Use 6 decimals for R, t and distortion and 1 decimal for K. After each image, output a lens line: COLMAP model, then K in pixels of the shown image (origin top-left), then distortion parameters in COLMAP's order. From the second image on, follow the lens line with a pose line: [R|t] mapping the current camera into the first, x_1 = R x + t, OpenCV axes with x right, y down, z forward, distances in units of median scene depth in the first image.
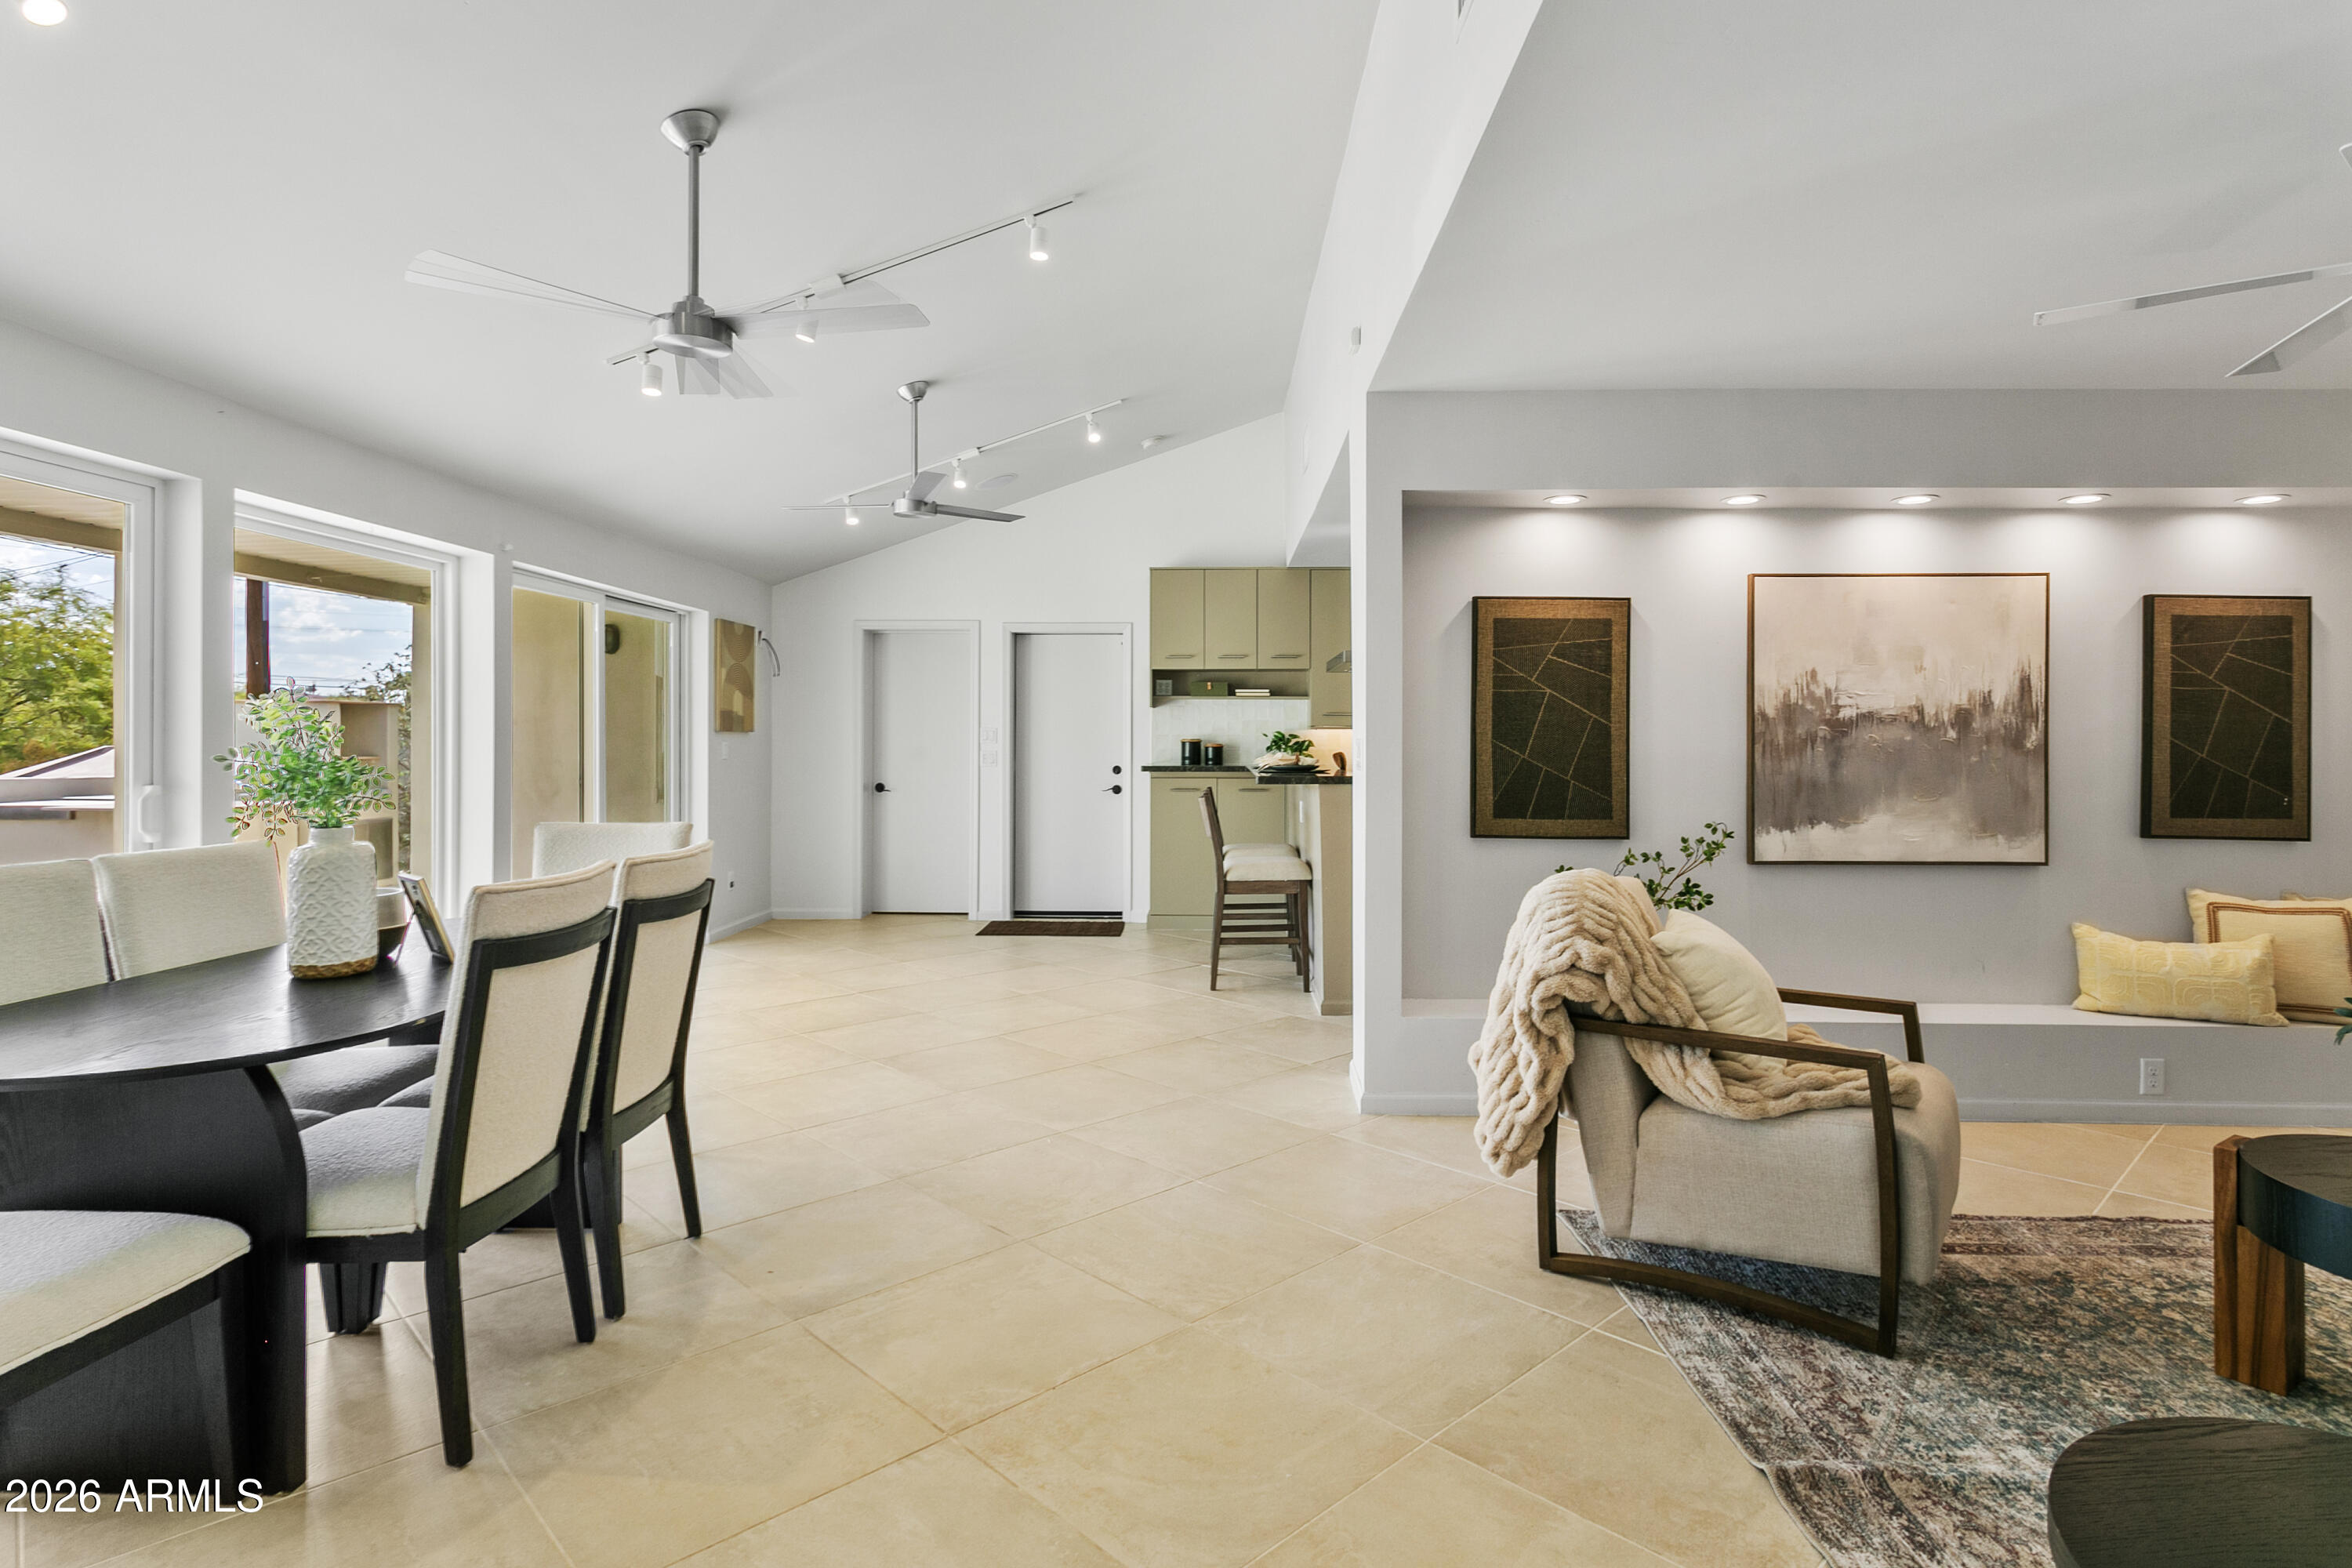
lens RADIAL K [[1223.8, 0, 1183.3], [0, 1223.8, 739.5], [0, 0, 1]] dist [0.001663, 0.001430]
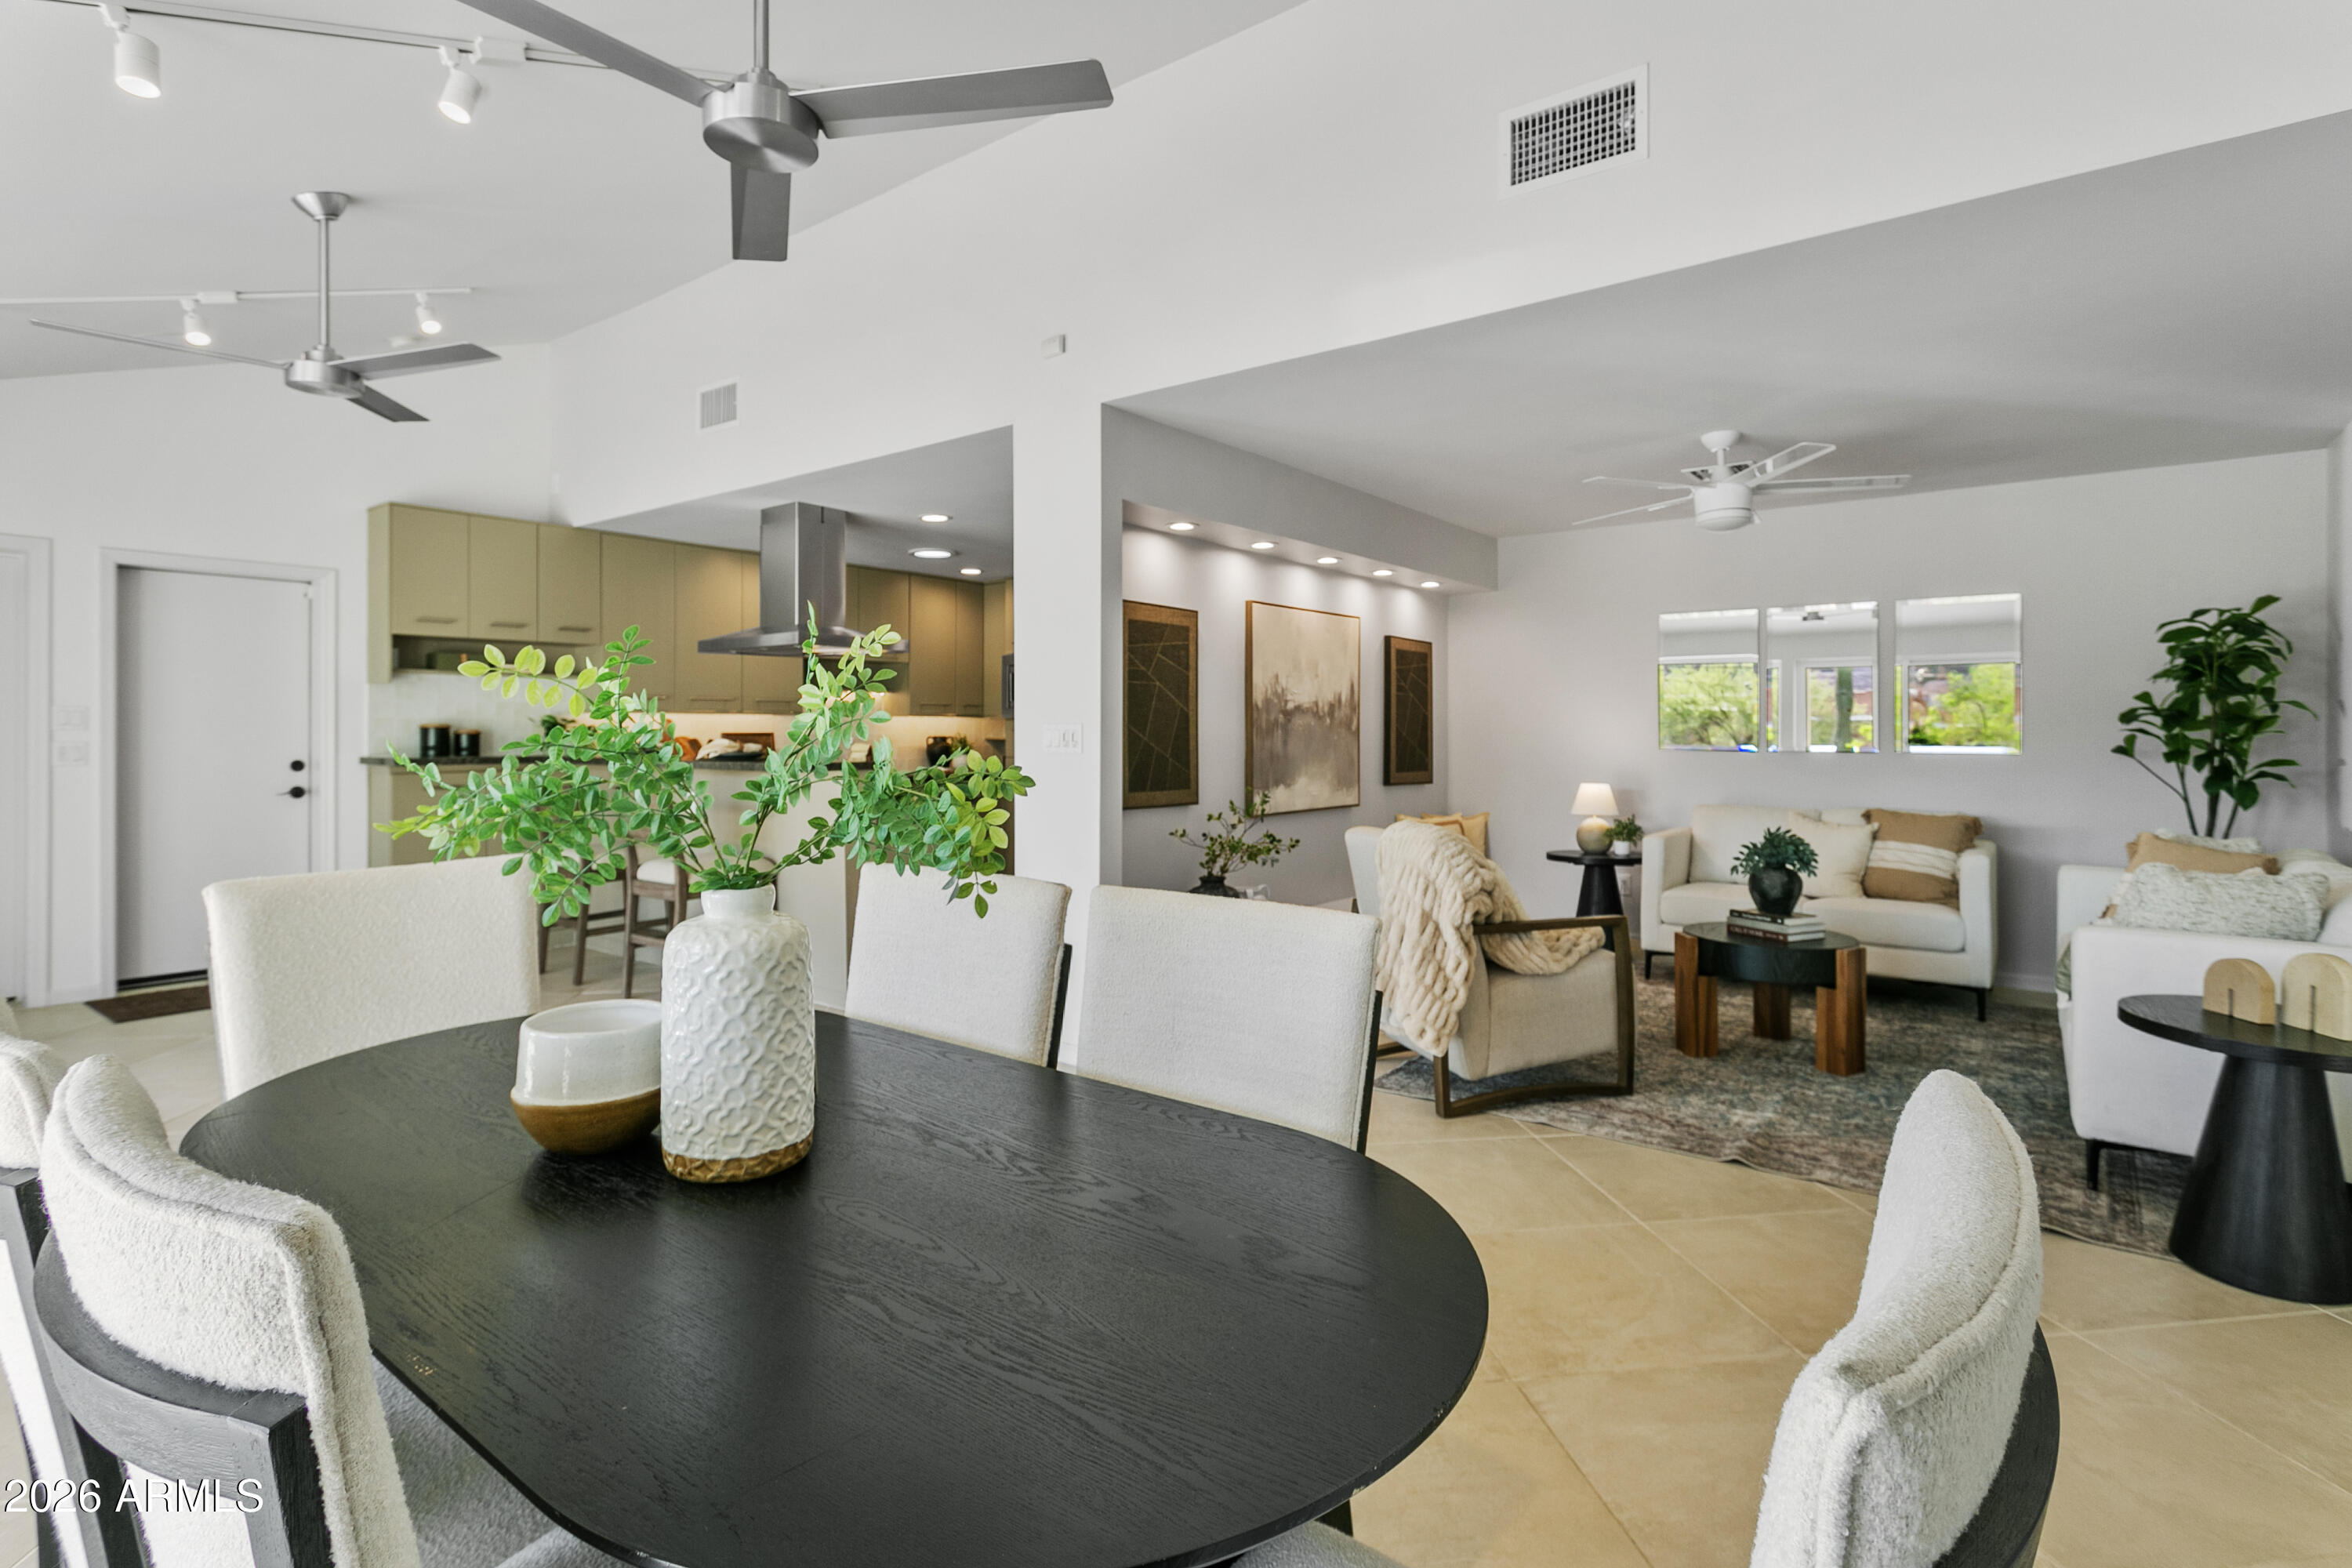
lens RADIAL K [[1135.0, 0, 1183.4], [0, 1135.0, 730.5], [0, 0, 1]] dist [-0.000083, 0.000288]
pose [[0.590715, -0.003110, 0.806874, -0.580460], [-0.000066, 0.999992, 0.003902, 0.001820], [-0.806880, -0.002358, 0.590711, 0.328554]]
